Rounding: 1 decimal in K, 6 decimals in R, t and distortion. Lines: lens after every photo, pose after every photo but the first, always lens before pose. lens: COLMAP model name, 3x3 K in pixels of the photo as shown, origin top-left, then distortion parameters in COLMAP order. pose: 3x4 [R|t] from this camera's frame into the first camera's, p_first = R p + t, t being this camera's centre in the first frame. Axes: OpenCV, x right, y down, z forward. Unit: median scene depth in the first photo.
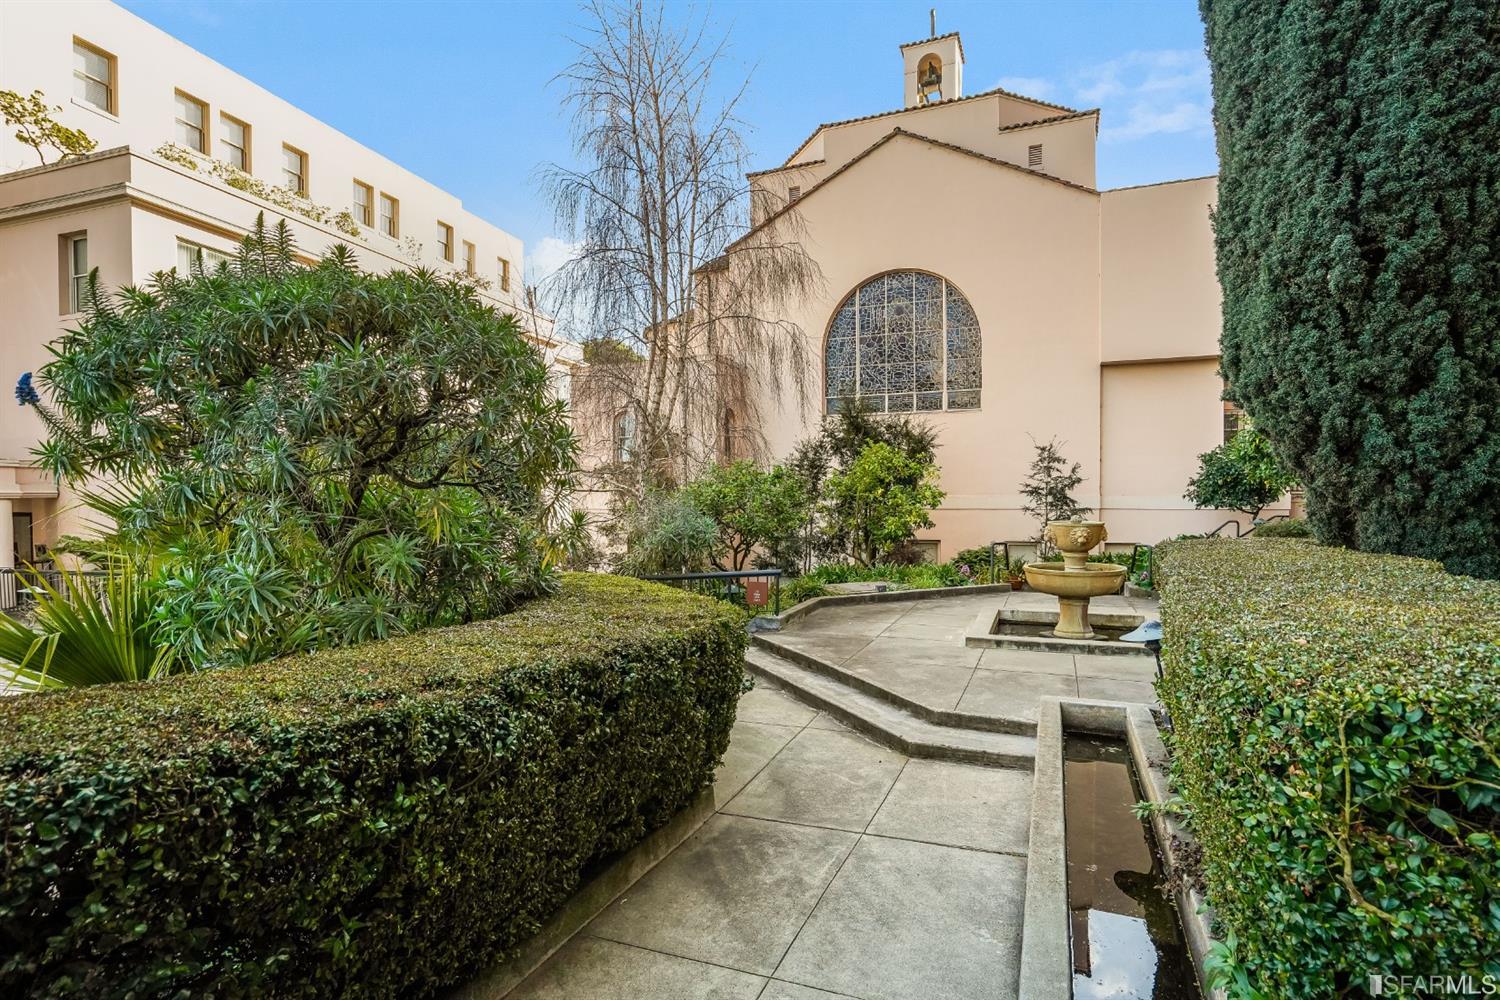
lens RADIAL K [[701.3, 0, 756.8], [0, 701.3, 492.9], [0, 0, 1]] dist [-0.025169, 0.000522]
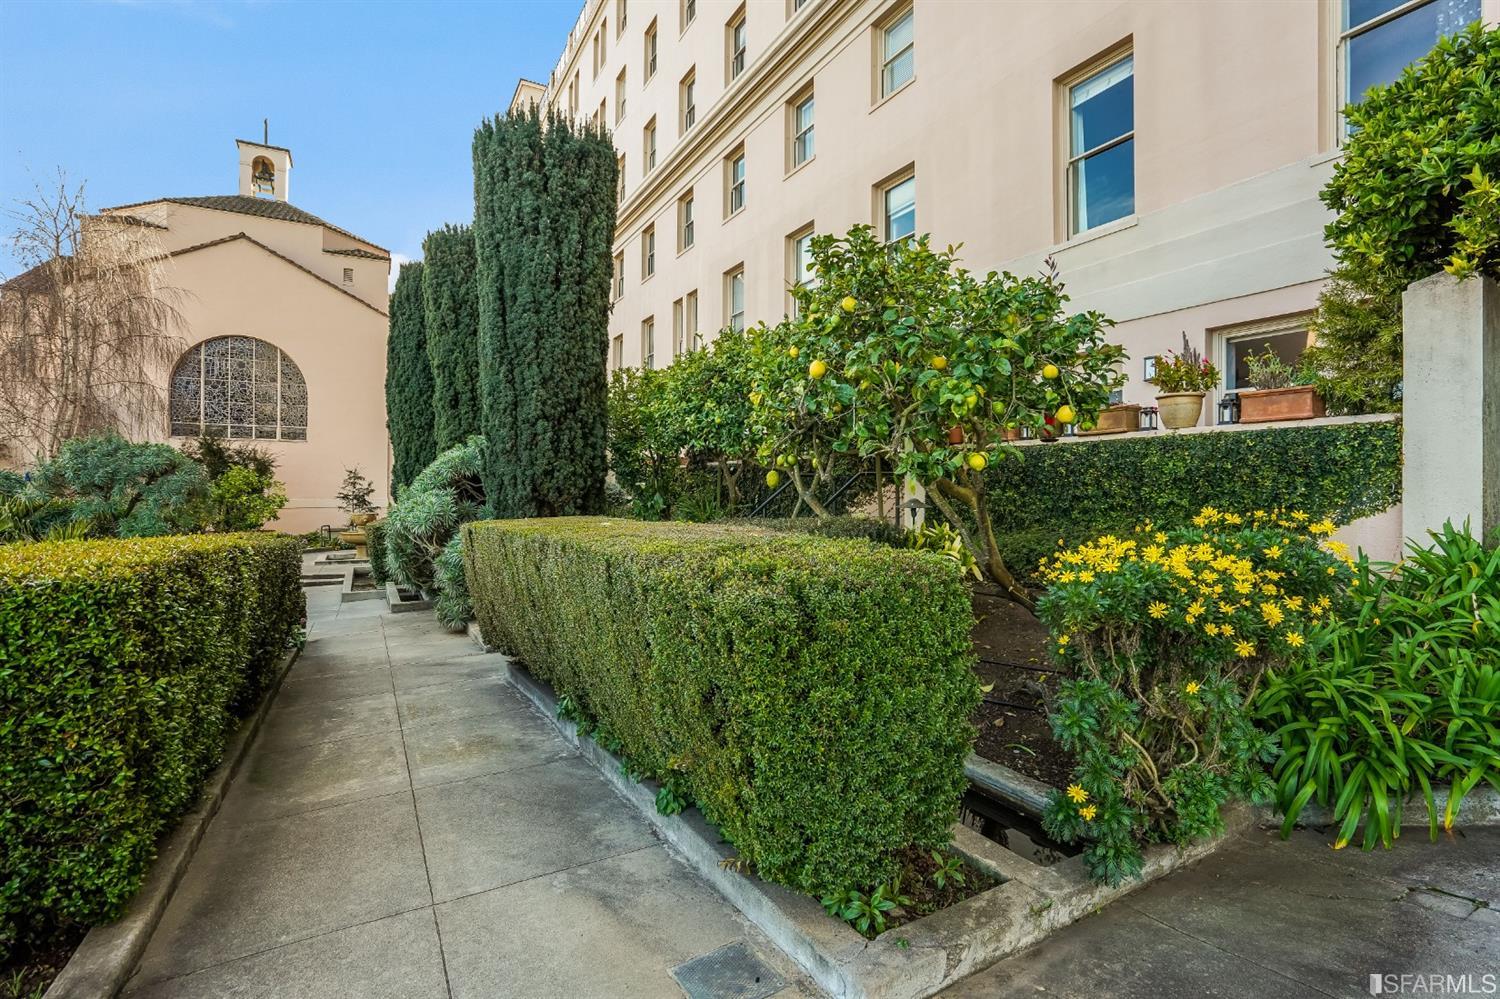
lens RADIAL K [[701.3, 0, 756.8], [0, 701.3, 492.4], [0, 0, 1]] dist [-0.025169, 0.000522]
pose [[0.612366, -0.001500, 0.790573, -0.260753], [-0.000573, 0.999997, 0.002342, -0.014500], [-0.790574, -0.001887, 0.612363, -0.660888]]
